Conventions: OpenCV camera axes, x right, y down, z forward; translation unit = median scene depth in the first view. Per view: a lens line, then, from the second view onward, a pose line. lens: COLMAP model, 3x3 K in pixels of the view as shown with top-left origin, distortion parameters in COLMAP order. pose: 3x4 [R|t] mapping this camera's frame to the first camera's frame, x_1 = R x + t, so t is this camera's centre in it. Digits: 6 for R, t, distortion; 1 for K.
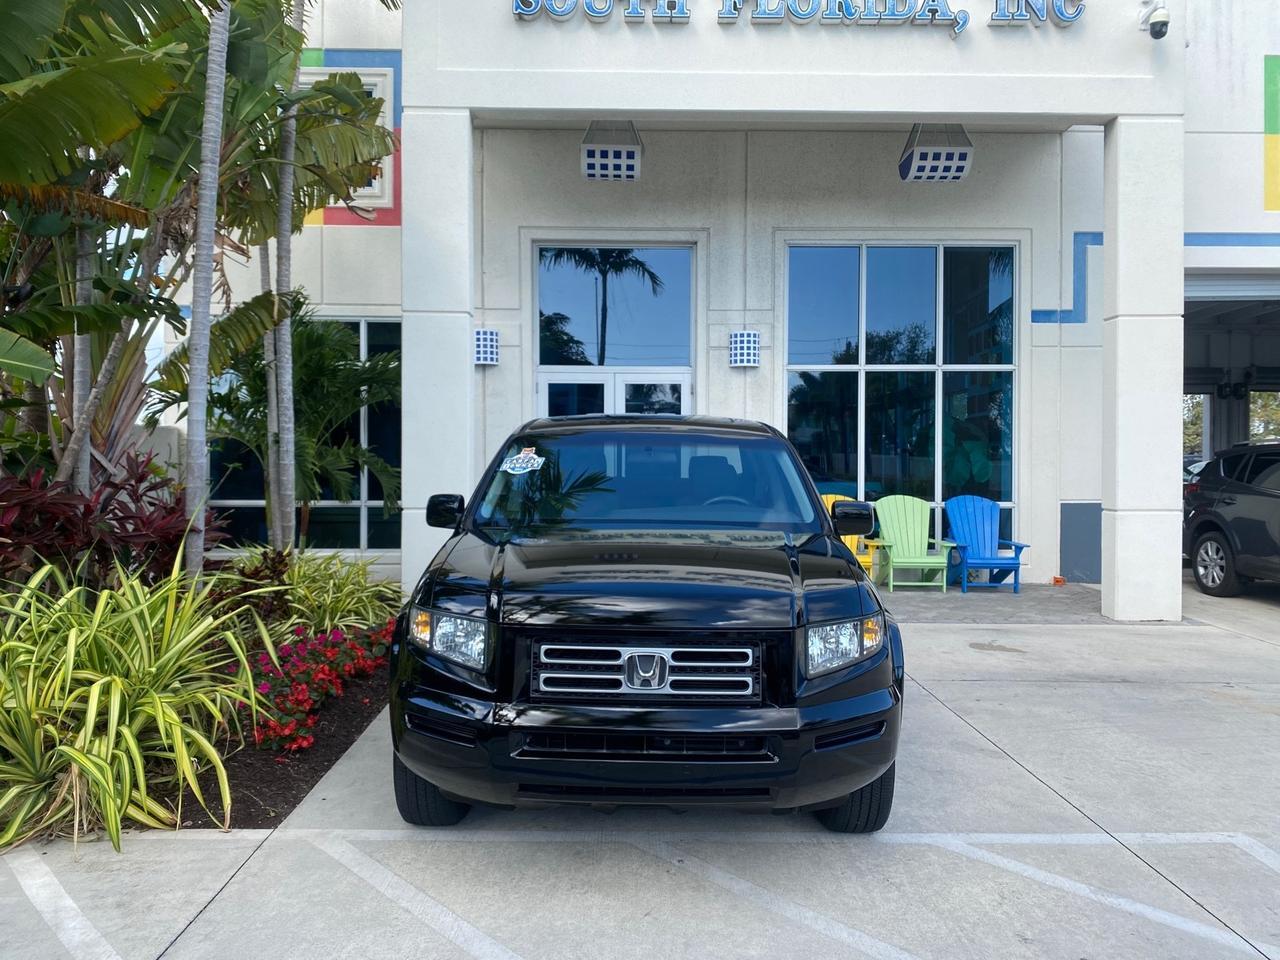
lens RADIAL K [[976.6, 0, 645.4], [0, 976.6, 489.6], [0, 0, 1]] dist [0.014961, -0.003687]
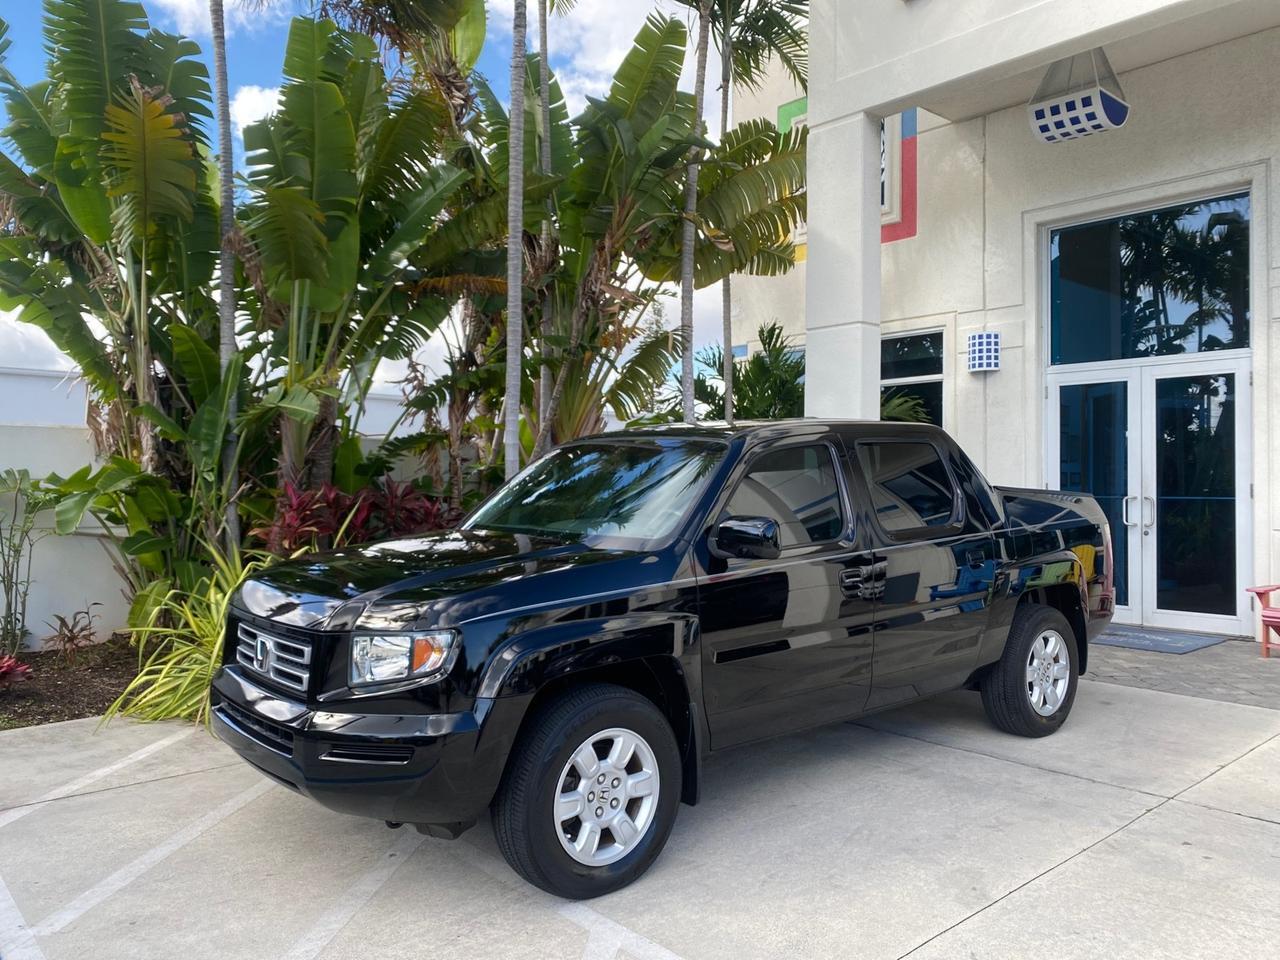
lens RADIAL K [[984.5, 0, 640.0], [0, 984.5, 480.0], [0, 0, 1]] dist [0.007969, -0.000746]
pose [[0.644880, -0.006017, -0.764260, 0.365449], [-0.018702, 0.999545, -0.023650, 0.000715], [0.764055, 0.029545, 0.644475, 0.187844]]
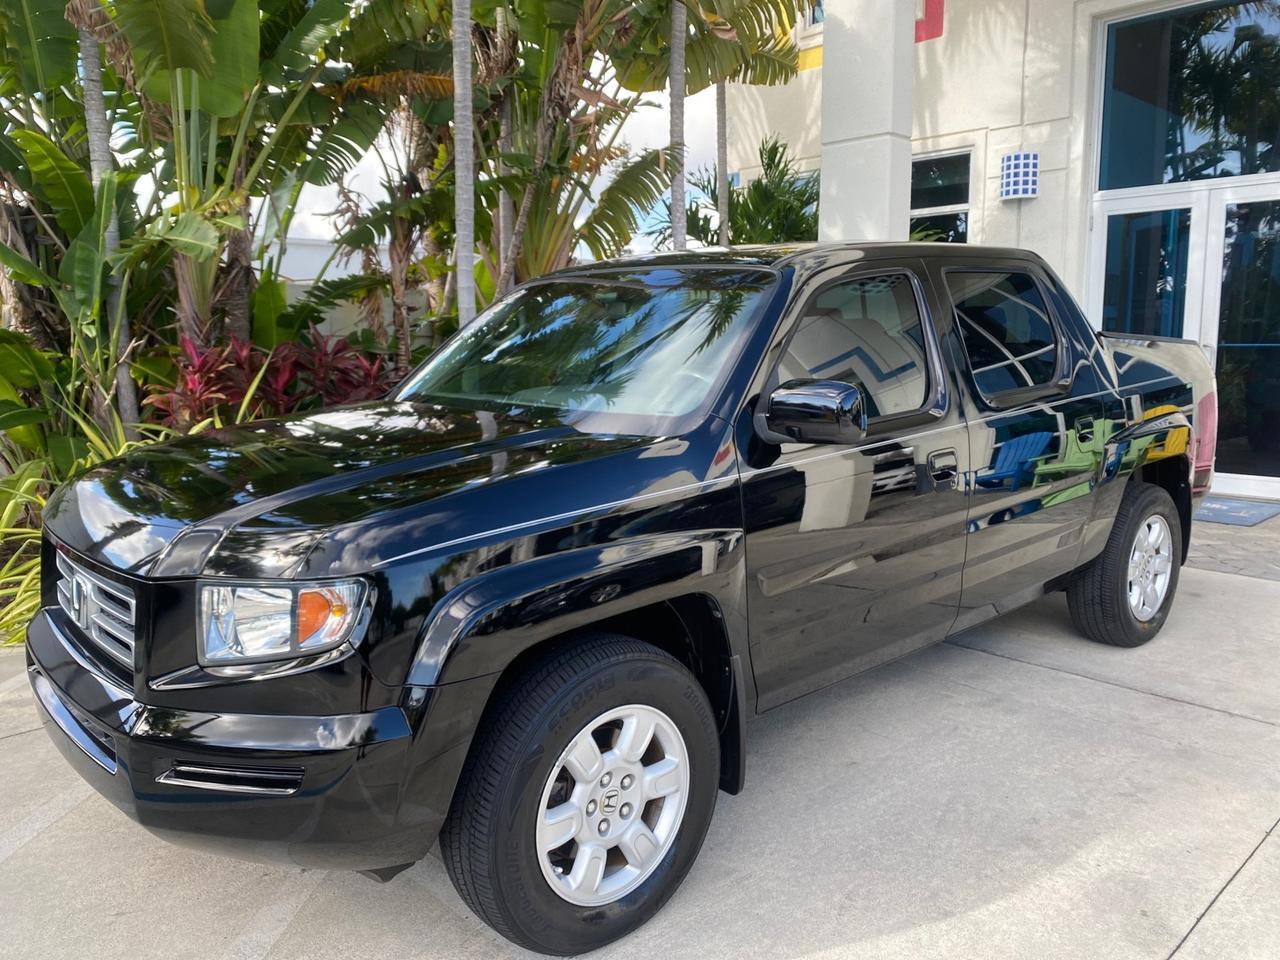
lens RADIAL K [[984.5, 0, 640.0], [0, 984.5, 480.0], [0, 0, 1]] dist [0.007969, -0.000746]
pose [[0.670331, 0.096311, -0.735786, 0.259758], [-0.007865, 0.992408, 0.122737, 0.000138], [0.742020, -0.076487, 0.665999, 0.261405]]
